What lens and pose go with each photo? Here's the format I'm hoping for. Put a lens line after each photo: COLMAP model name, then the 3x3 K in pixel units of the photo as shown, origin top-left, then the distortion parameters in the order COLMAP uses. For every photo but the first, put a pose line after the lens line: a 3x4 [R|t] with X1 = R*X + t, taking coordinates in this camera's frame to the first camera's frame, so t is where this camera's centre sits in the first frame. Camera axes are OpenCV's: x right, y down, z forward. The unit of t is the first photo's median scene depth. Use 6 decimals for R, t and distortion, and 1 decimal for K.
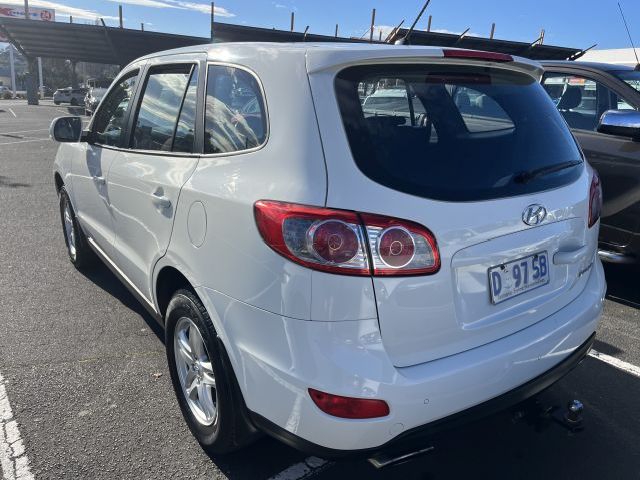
lens RADIAL K [[494.0, 0, 324.1], [0, 494.0, 240.1], [0, 0, 1]] dist [0.086868, -0.120969]
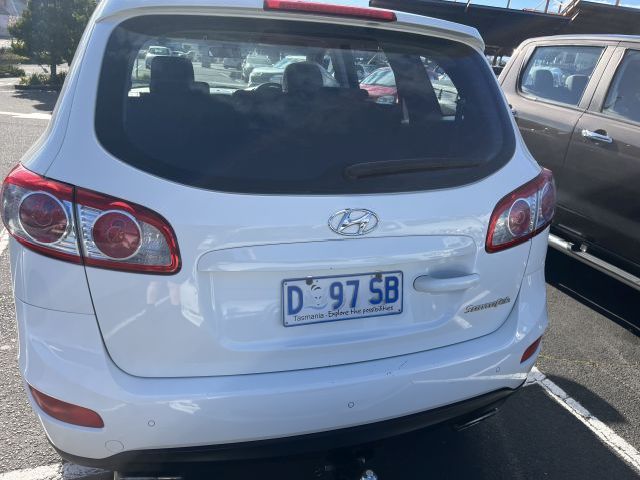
lens RADIAL K [[494.0, 0, 324.1], [0, 494.0, 240.1], [0, 0, 1]] dist [0.086868, -0.120969]
pose [[0.944464, 0.152417, -0.291131, 0.576414], [-0.138612, 0.988037, 0.067598, -0.065653], [0.297952, -0.023489, 0.954292, 0.242897]]
